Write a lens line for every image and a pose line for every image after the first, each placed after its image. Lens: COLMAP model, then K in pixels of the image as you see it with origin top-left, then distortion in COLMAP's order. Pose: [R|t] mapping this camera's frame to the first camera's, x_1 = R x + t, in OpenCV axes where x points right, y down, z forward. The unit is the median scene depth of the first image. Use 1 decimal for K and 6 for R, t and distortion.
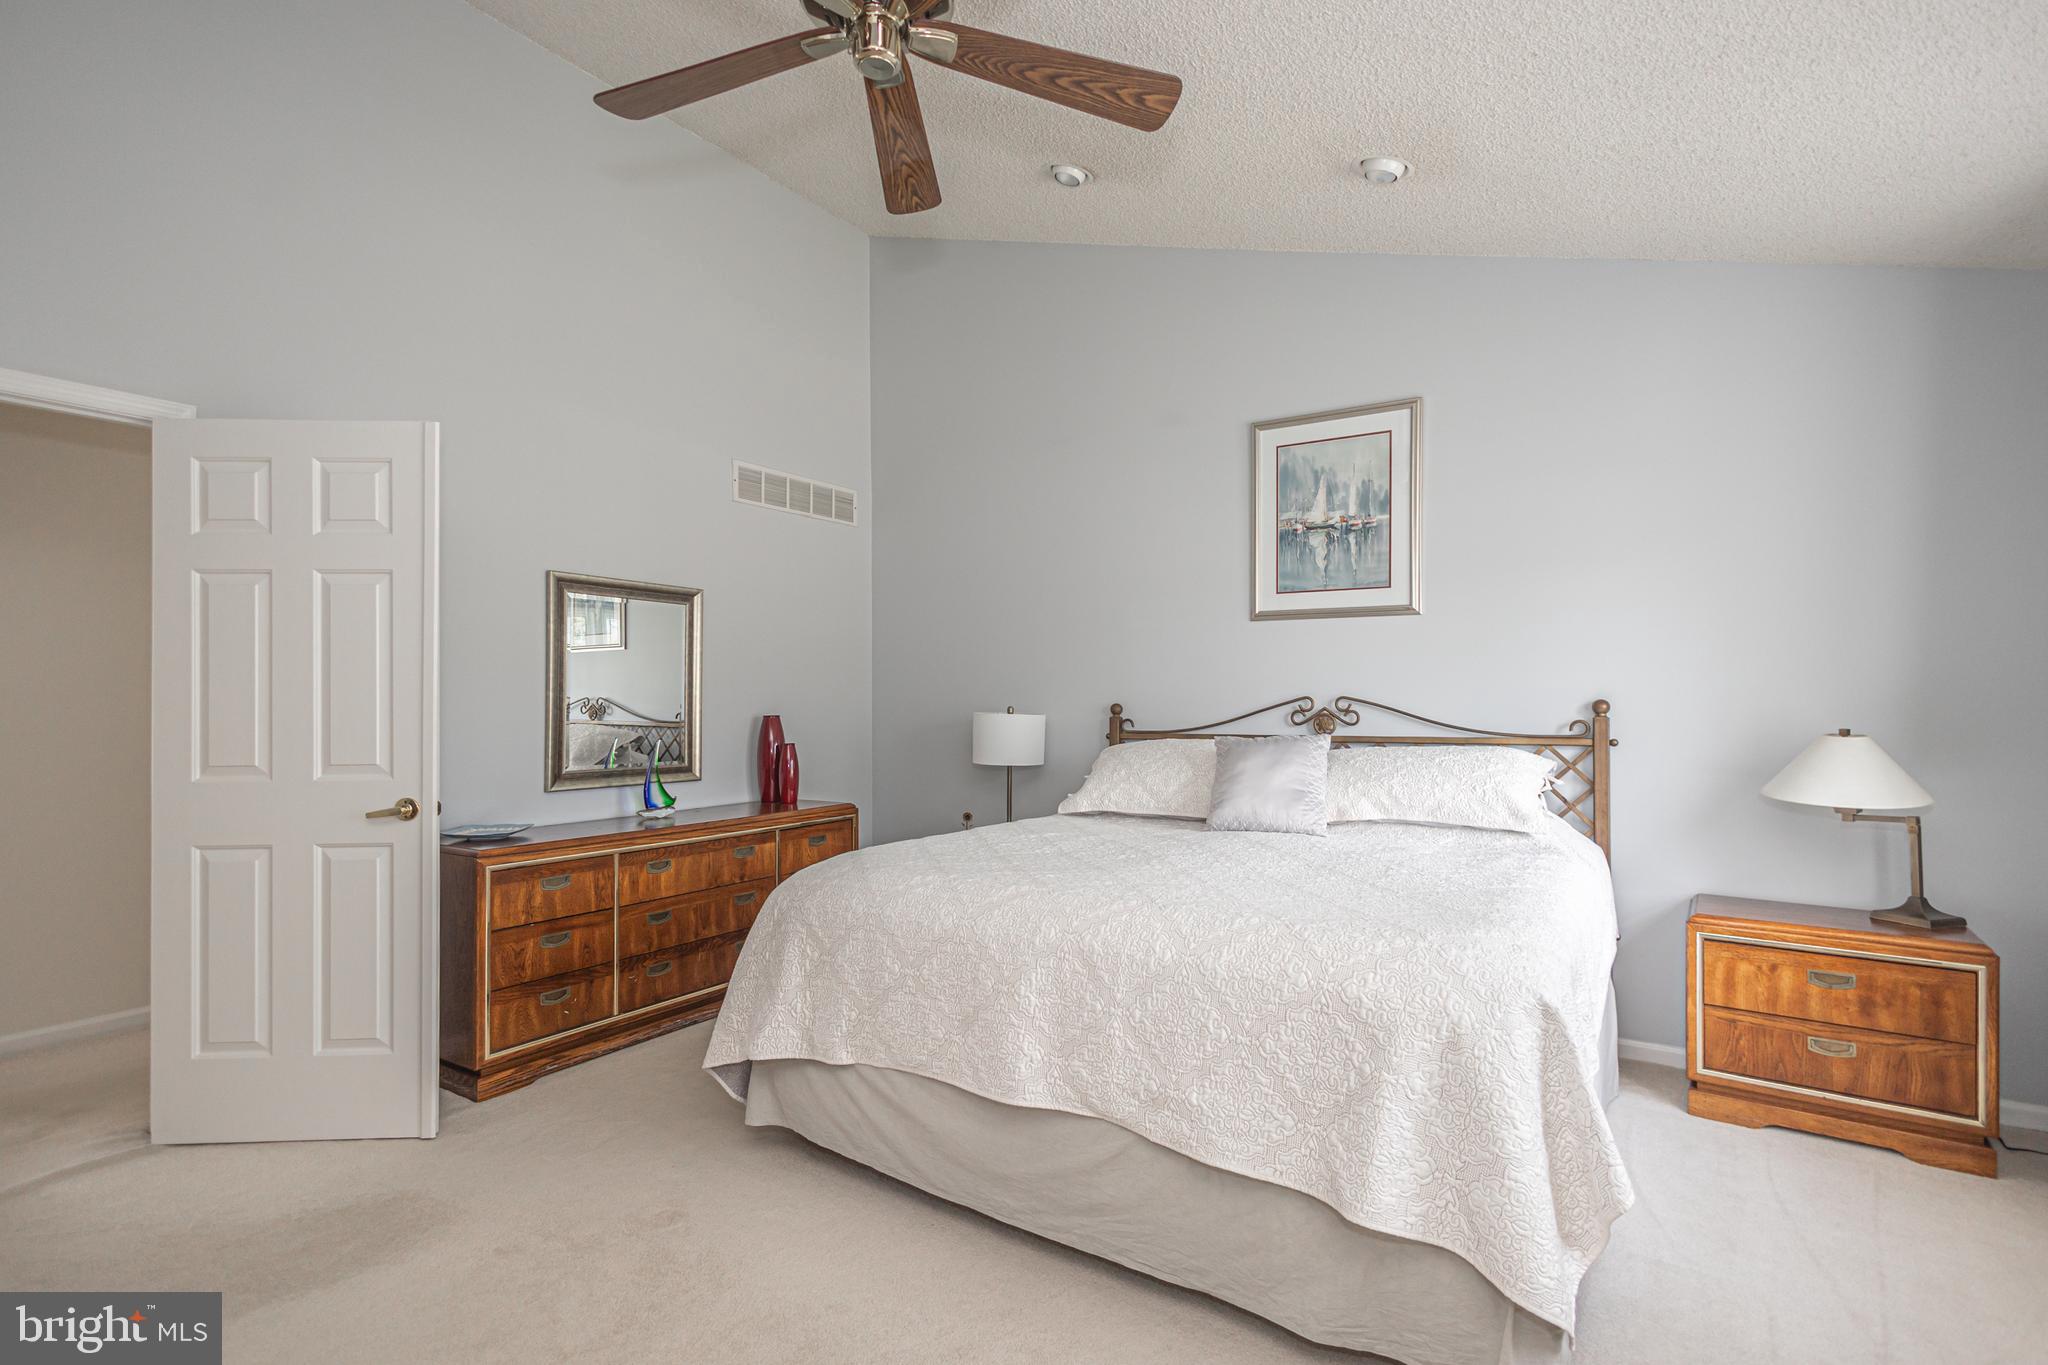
lens RADIAL K [[947.8, 0, 1024.7], [0, 947.8, 678.0], [0, 0, 1]] dist [0.001607, -0.000125]
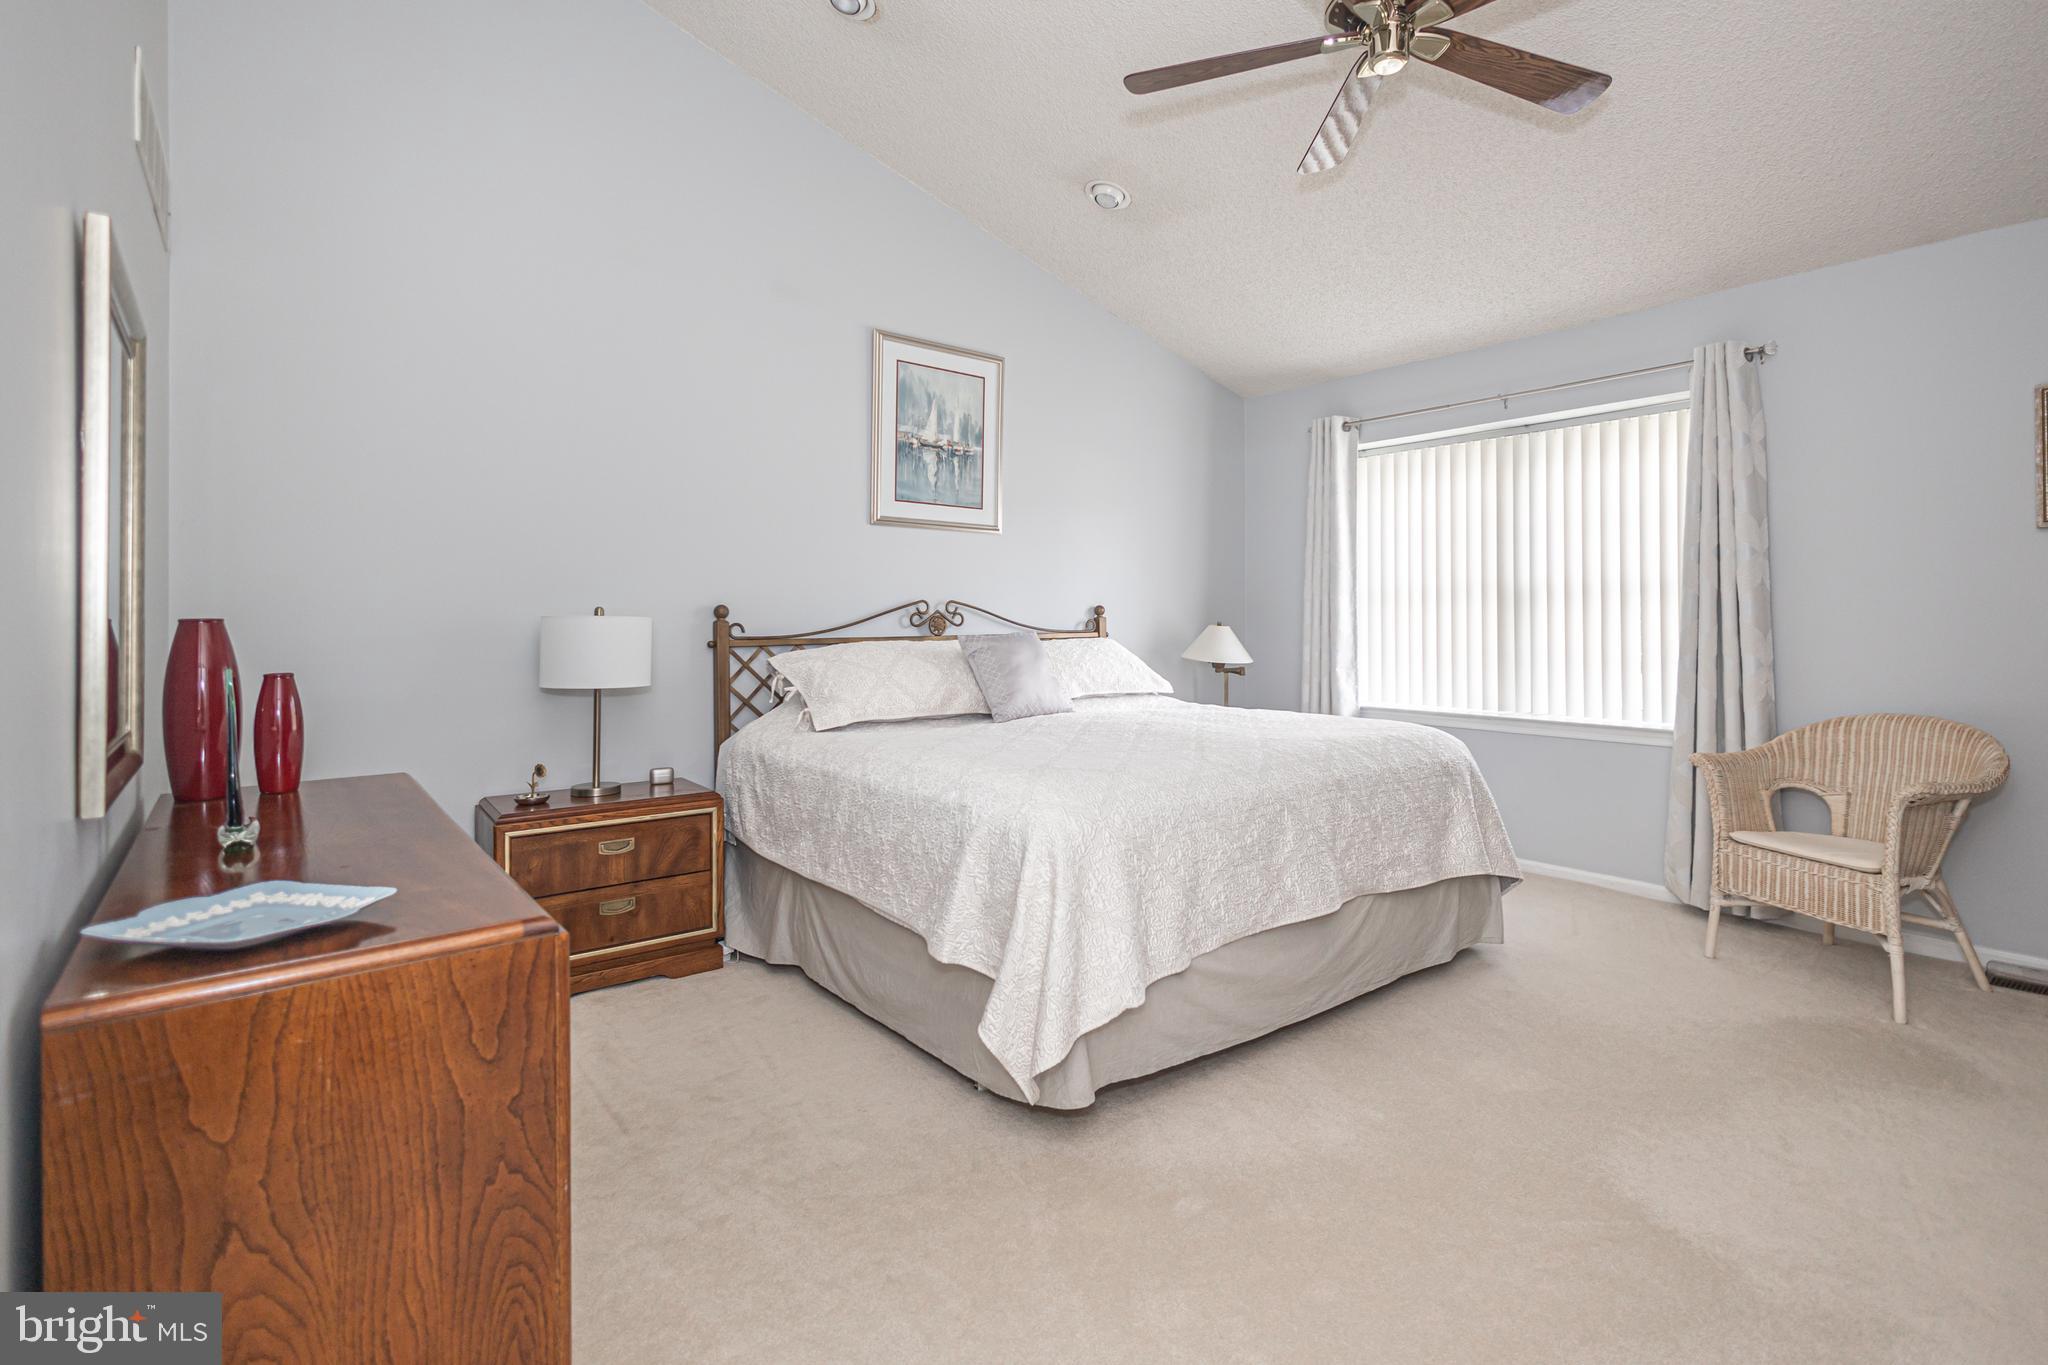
lens RADIAL K [[1011.8, 0, 1030.4], [0, 1011.8, 615.6], [0, 0, 1]] dist [0.000175, -0.000040]
pose [[0.303689, 0.008735, 0.952731, -0.770139], [-0.019984, 0.999796, -0.002797, 0.038165], [-0.952561, -0.018190, 0.303802, 0.534621]]
